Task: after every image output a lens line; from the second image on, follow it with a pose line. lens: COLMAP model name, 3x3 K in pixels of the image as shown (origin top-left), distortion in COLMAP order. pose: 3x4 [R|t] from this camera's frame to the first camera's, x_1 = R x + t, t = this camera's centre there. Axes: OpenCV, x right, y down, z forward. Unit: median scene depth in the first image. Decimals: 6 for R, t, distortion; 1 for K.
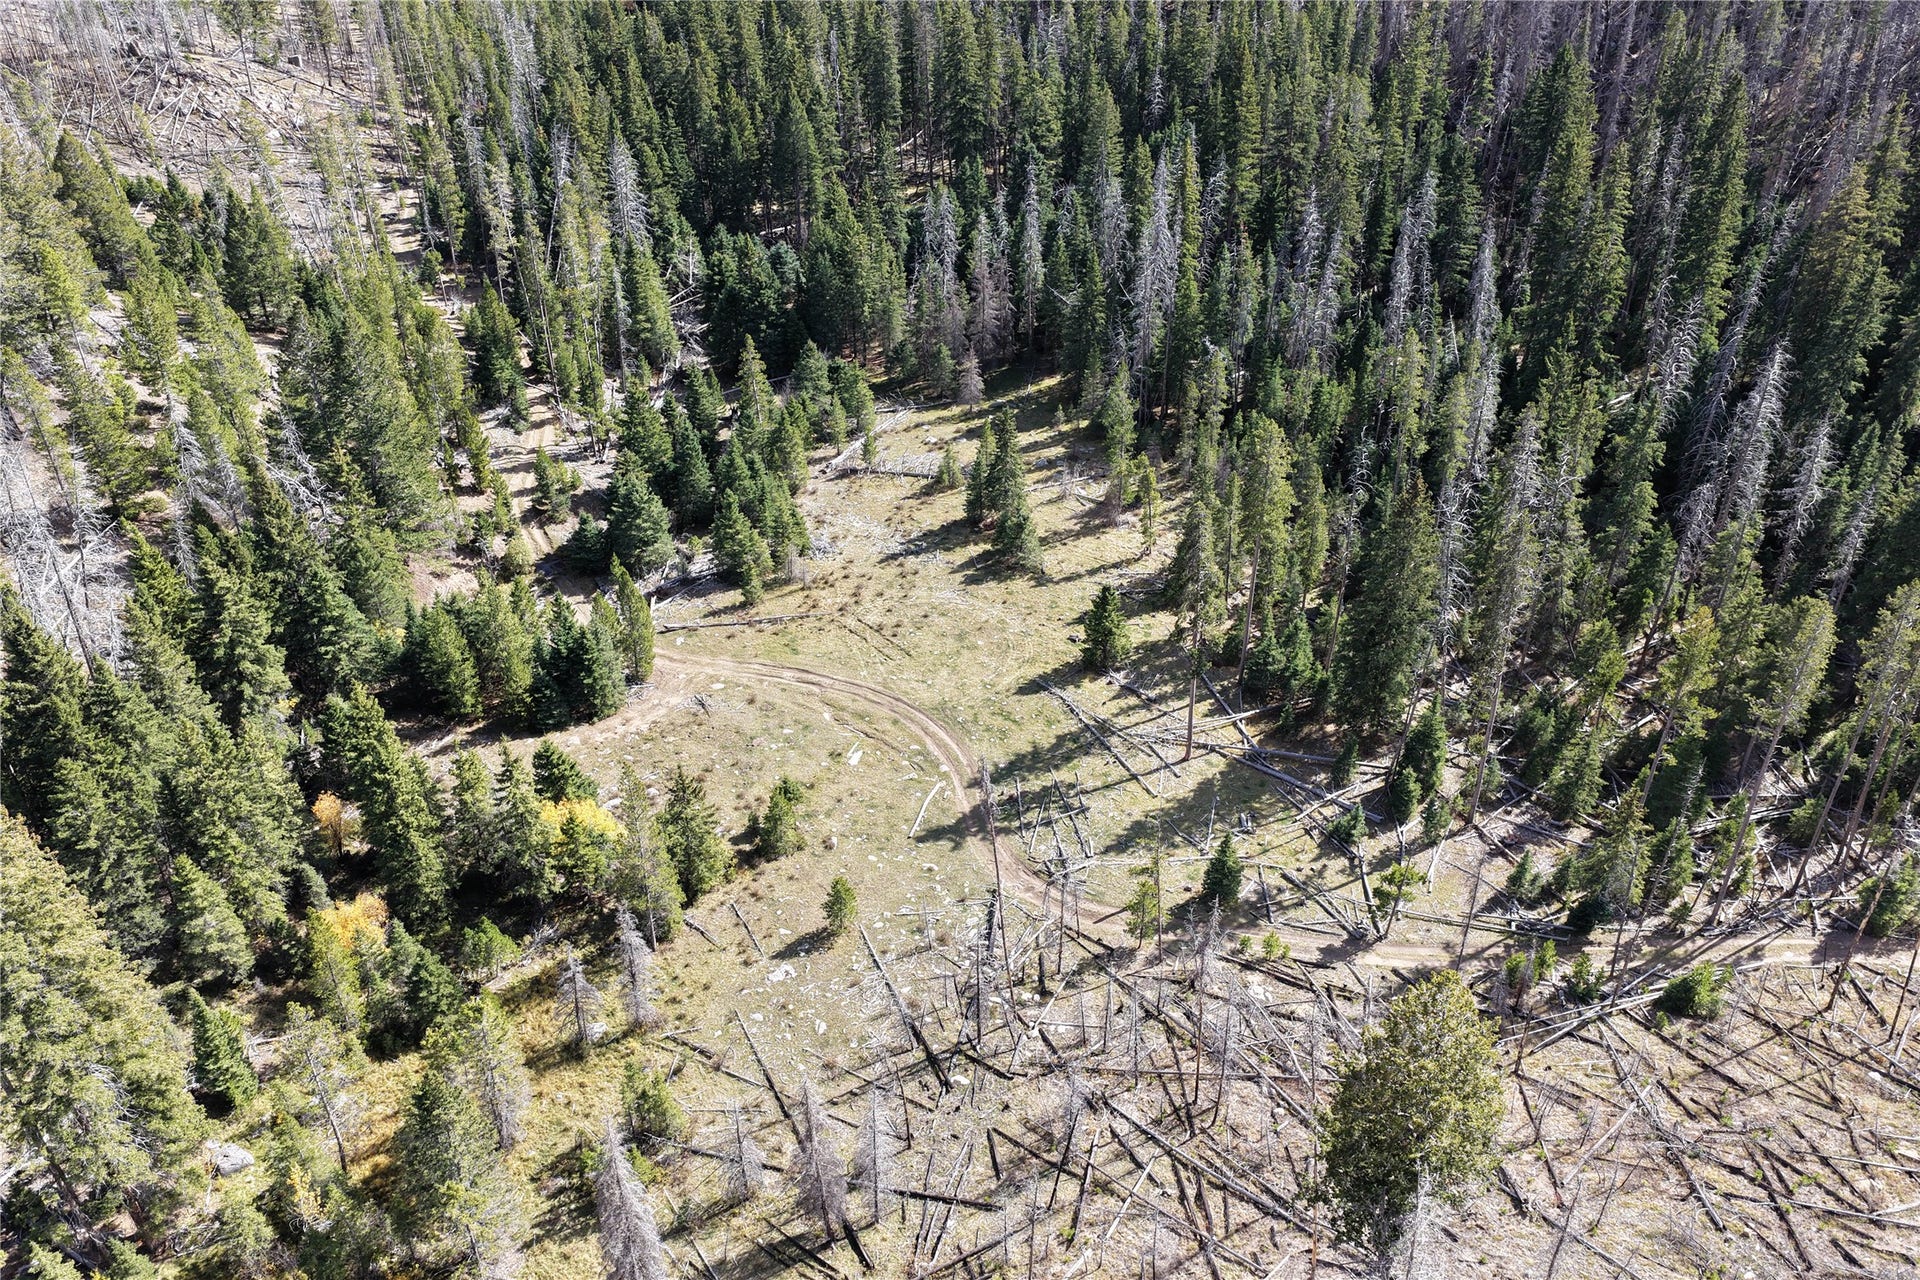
lens RADIAL K [[1594.4, 0, 971.1], [0, 1594.4, 644.0], [0, 0, 1]] dist [-0.018201, 0.052347]
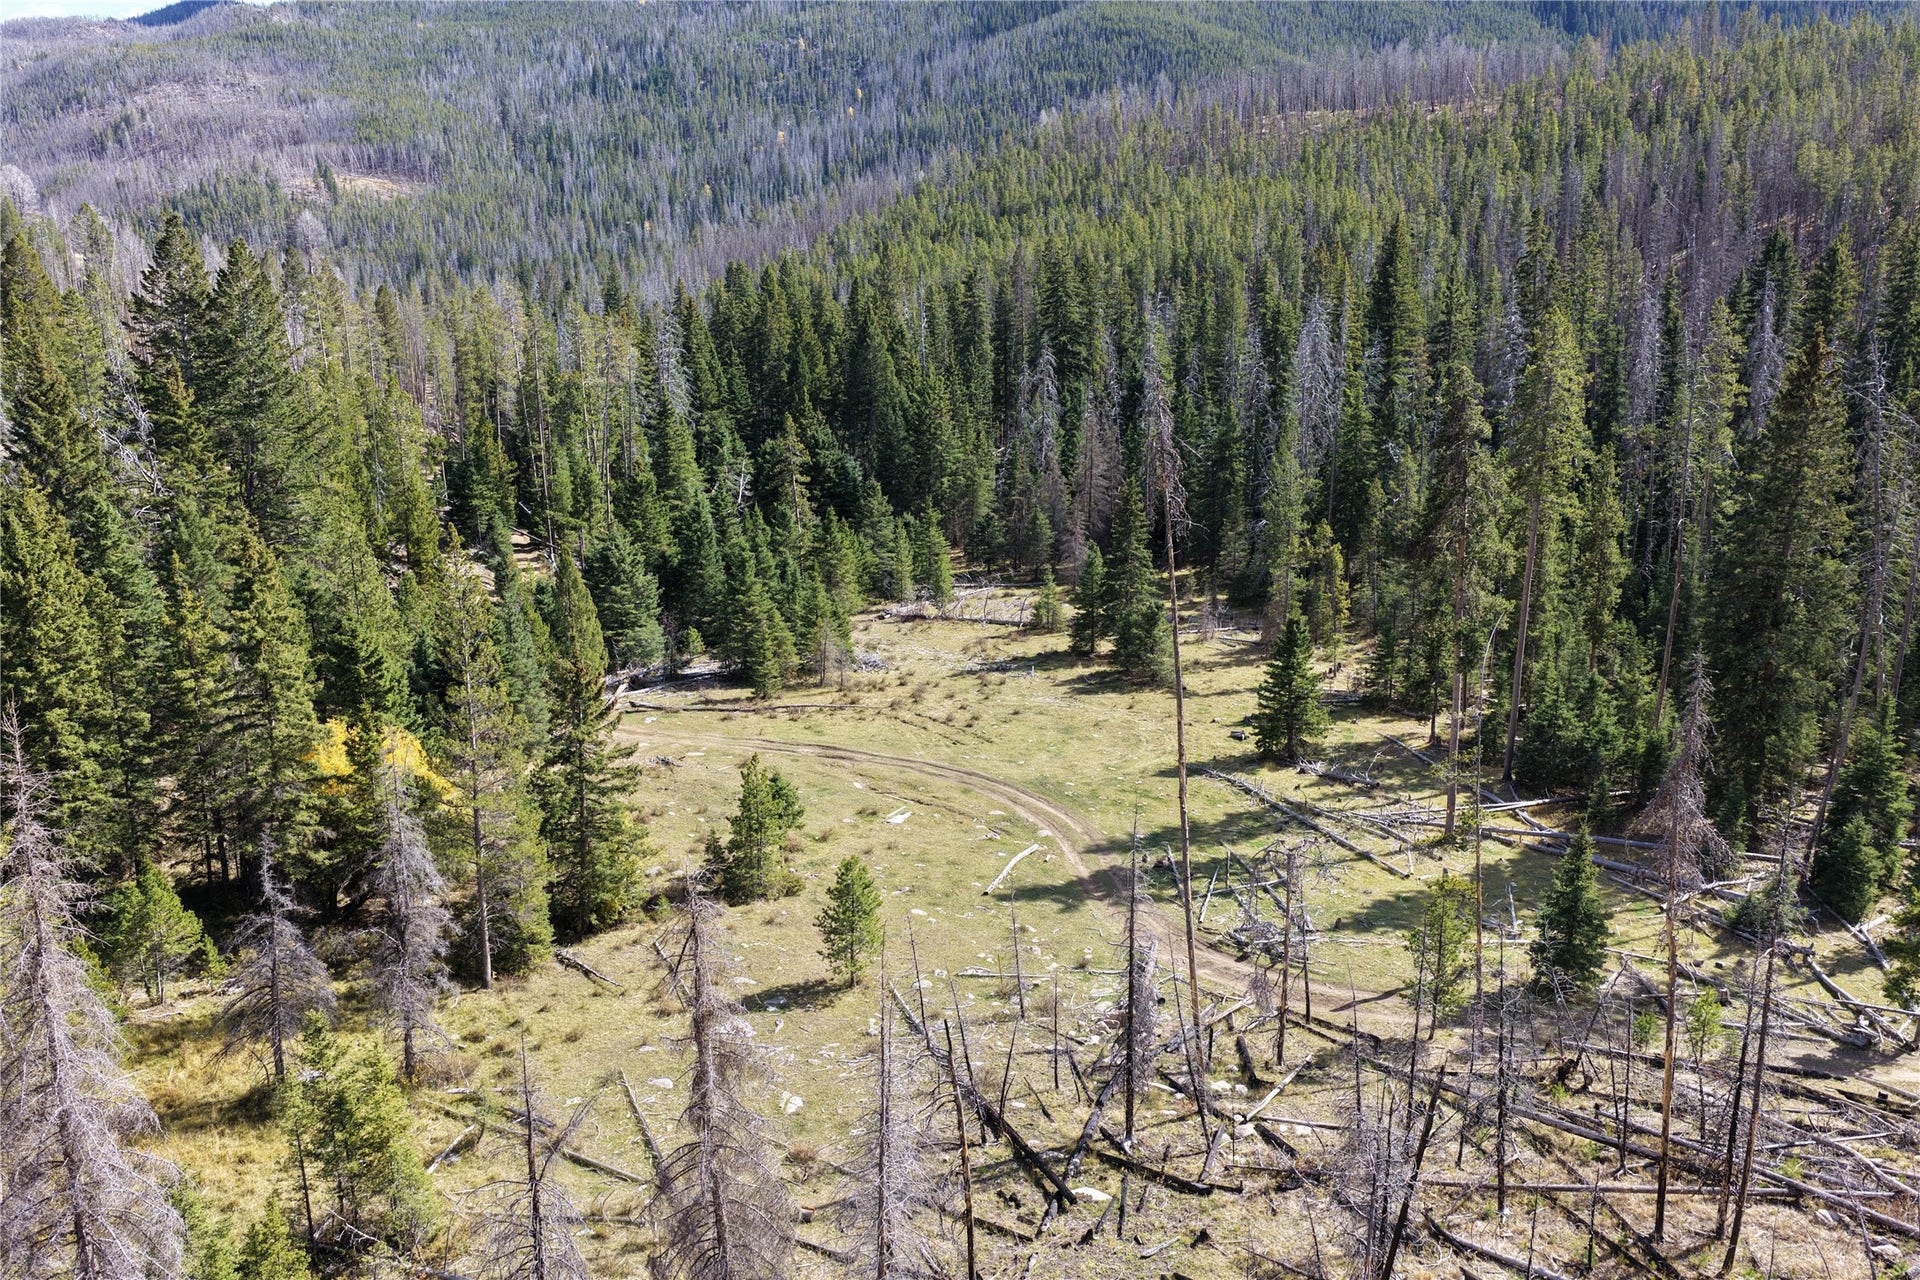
lens RADIAL K [[1594.4, 0, 971.1], [0, 1594.4, 644.0], [0, 0, 1]] dist [-0.018201, 0.052347]
pose [[0.998532, 0.018501, -0.050899, -0.015213], [-0.034726, 0.939928, -0.339602, 0.211347], [0.041559, 0.340871, 0.939191, 0.398417]]
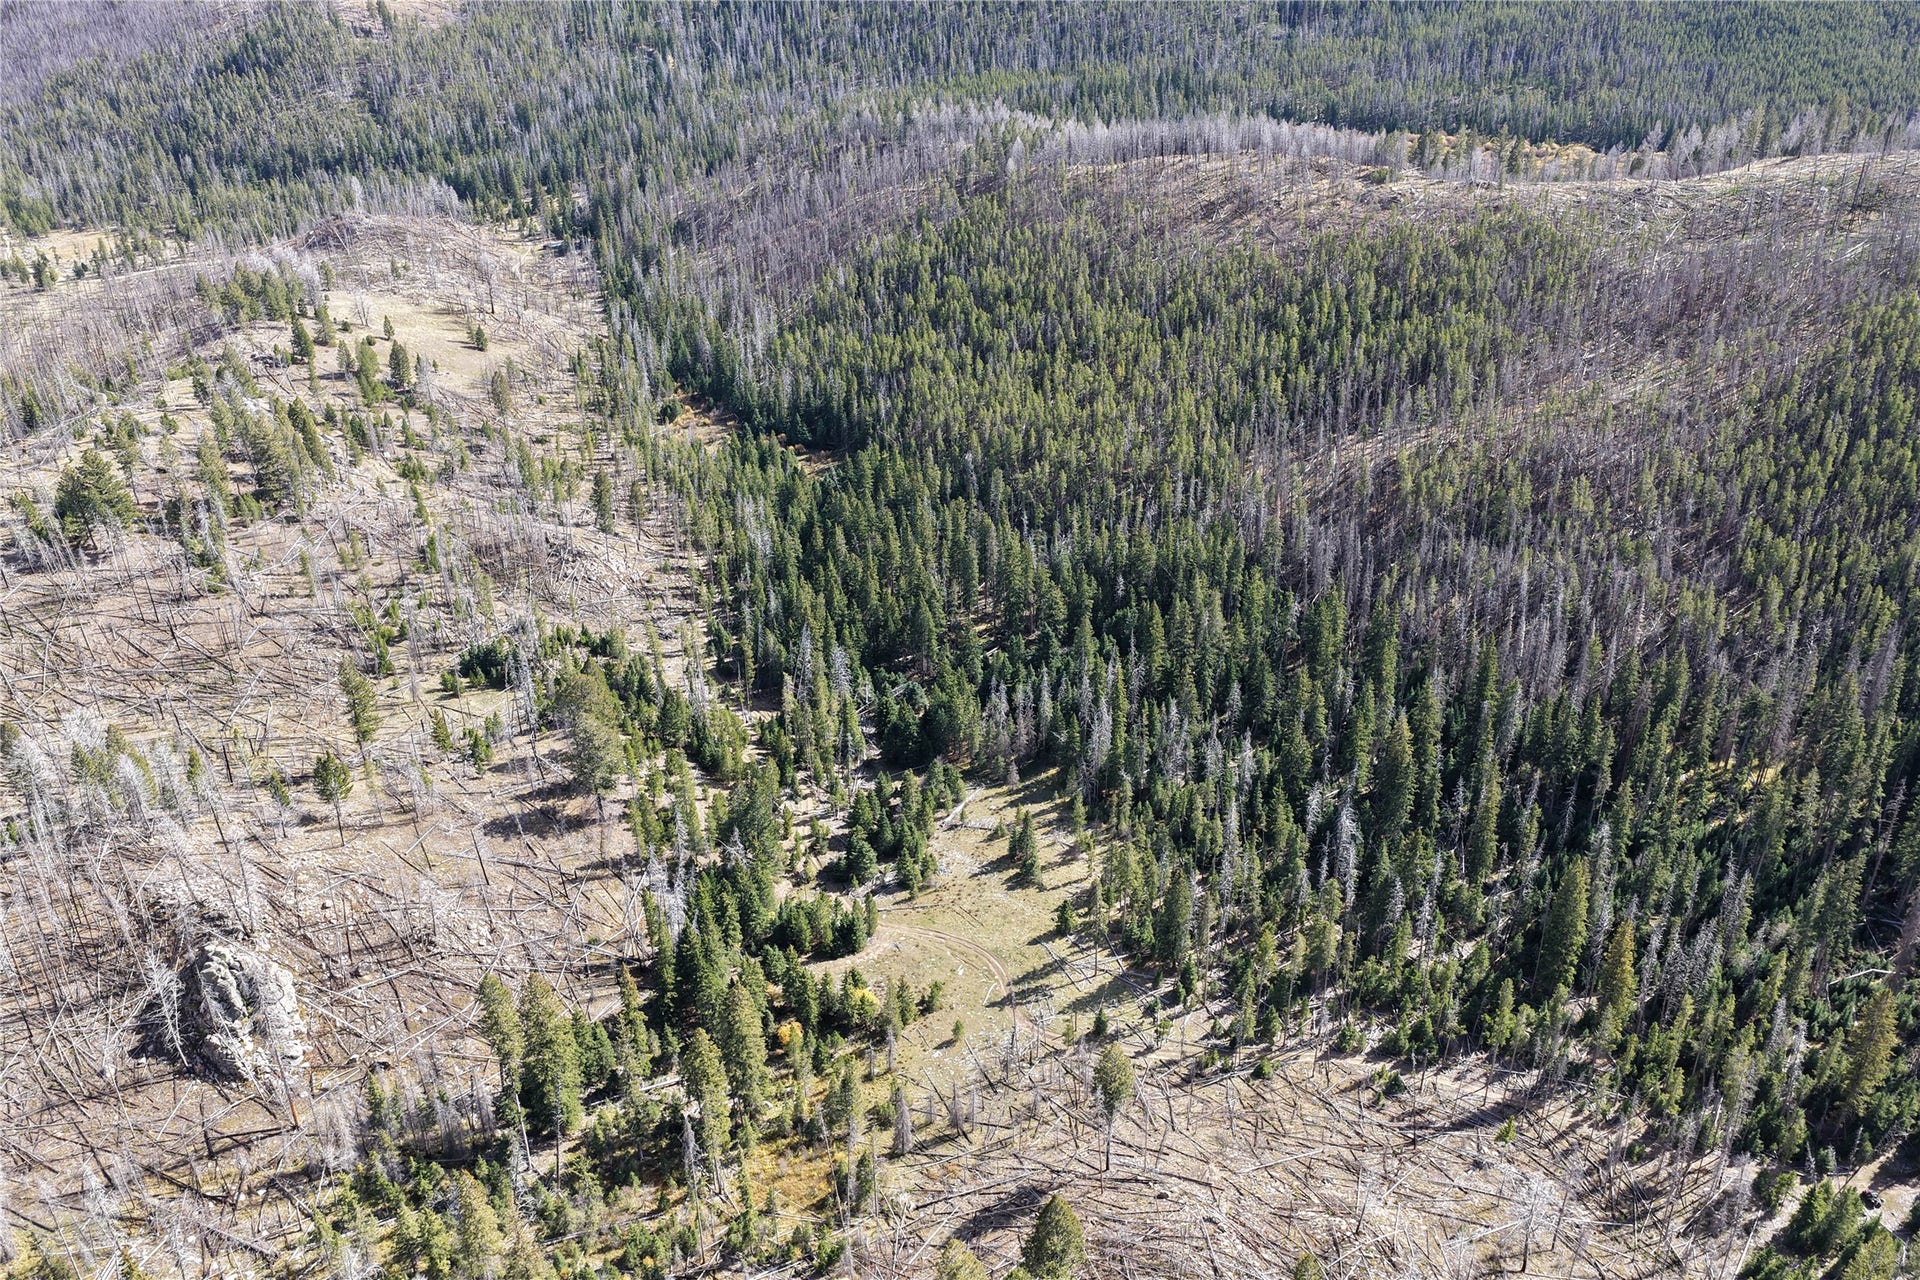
lens RADIAL K [[1594.4, 0, 971.1], [0, 1594.4, 644.0], [0, 0, 1]] dist [-0.018201, 0.052347]
pose [[0.999287, 0.020216, -0.031884, 0.011816], [-0.023123, 0.995338, -0.093637, -0.201954], [0.029842, 0.094308, 0.995096, -1.495947]]
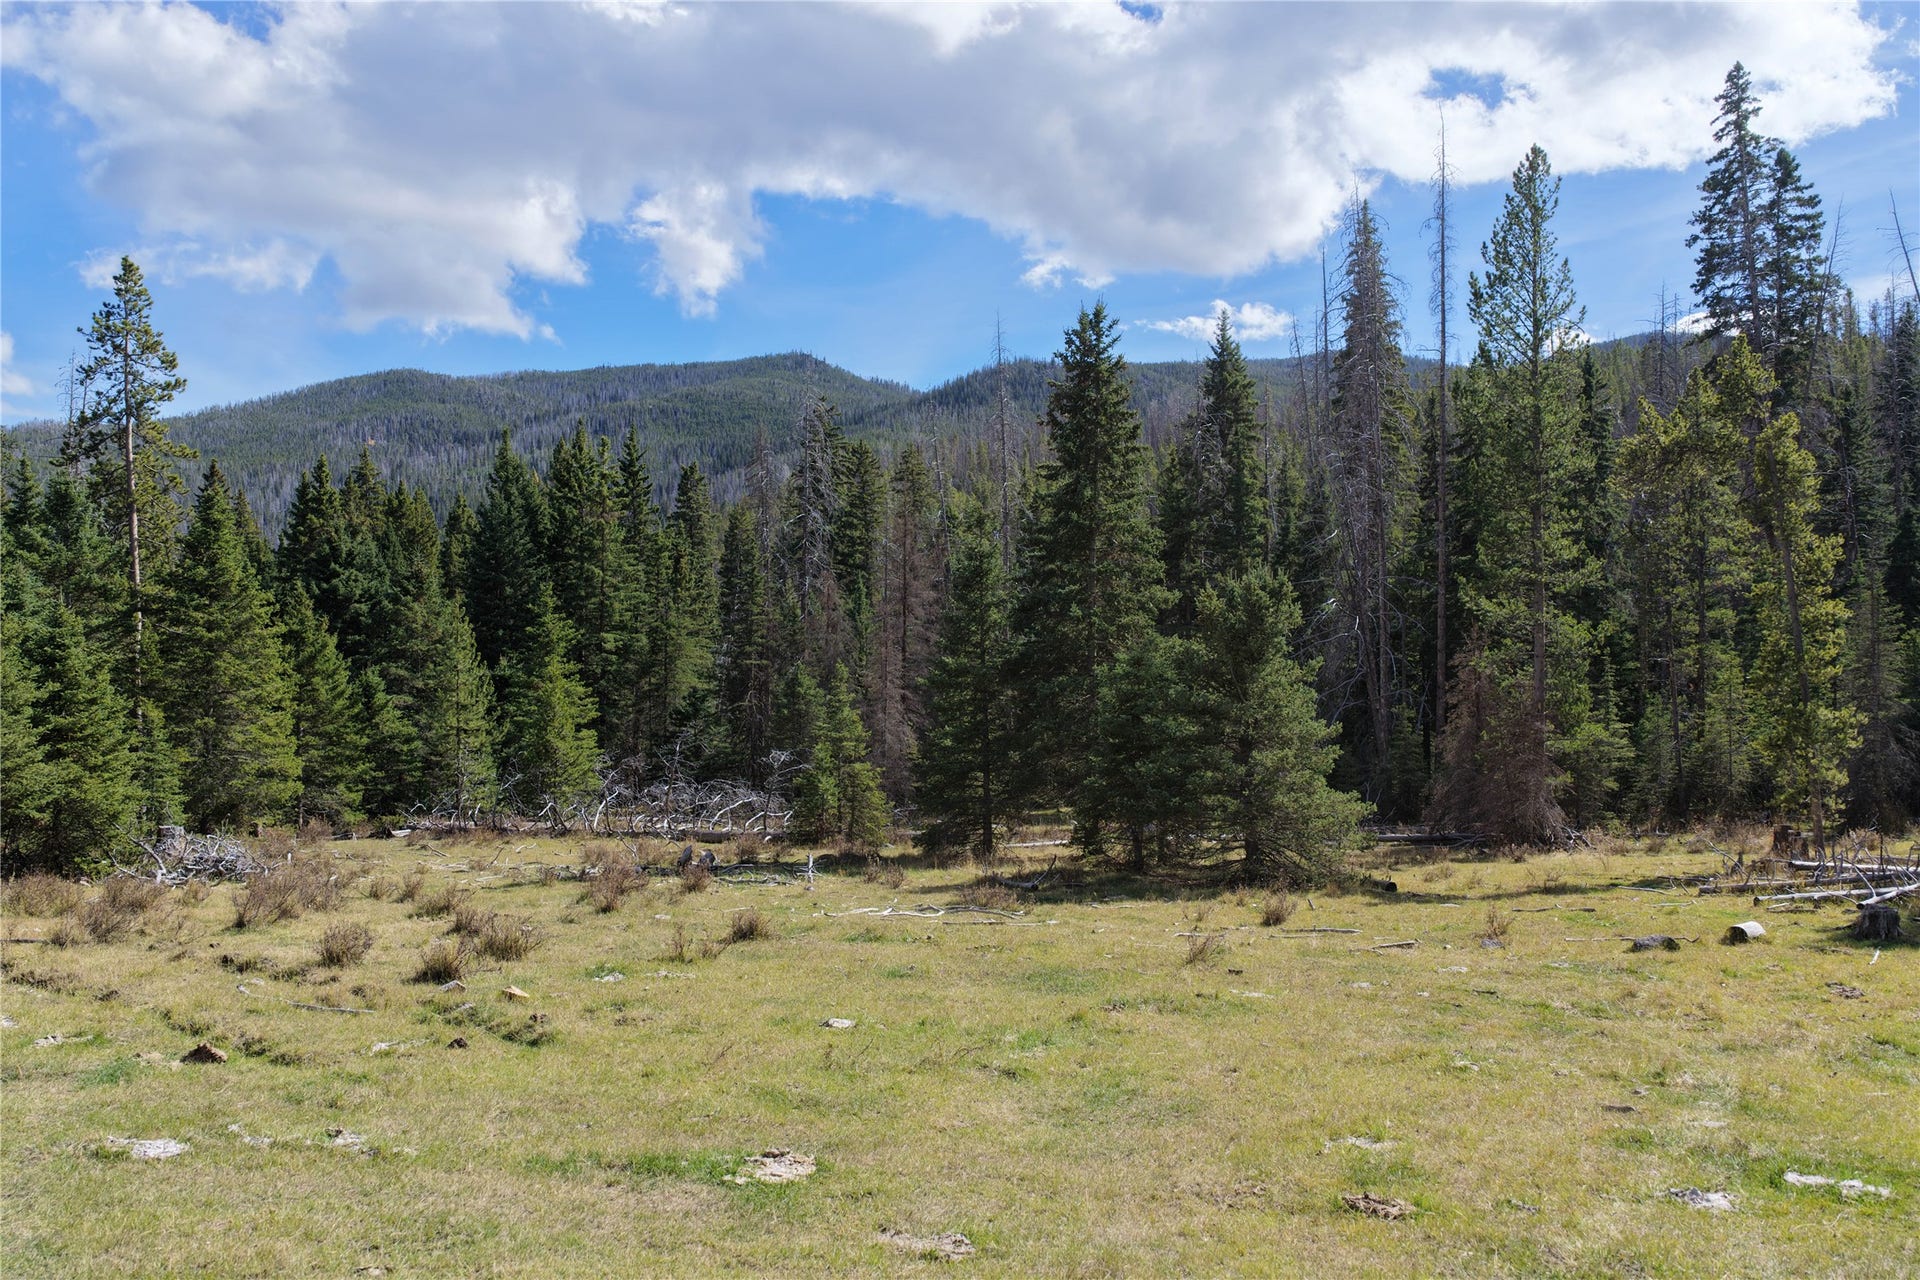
lens RADIAL K [[1594.4, 0, 971.1], [0, 1594.4, 644.0], [0, 0, 1]] dist [-0.018201, 0.052347]
pose [[0.994370, 0.000293, 0.105962, -0.026893], [0.062179, 0.808114, -0.585735, 0.044876], [-0.085801, 0.589026, 0.803546, 1.000582]]
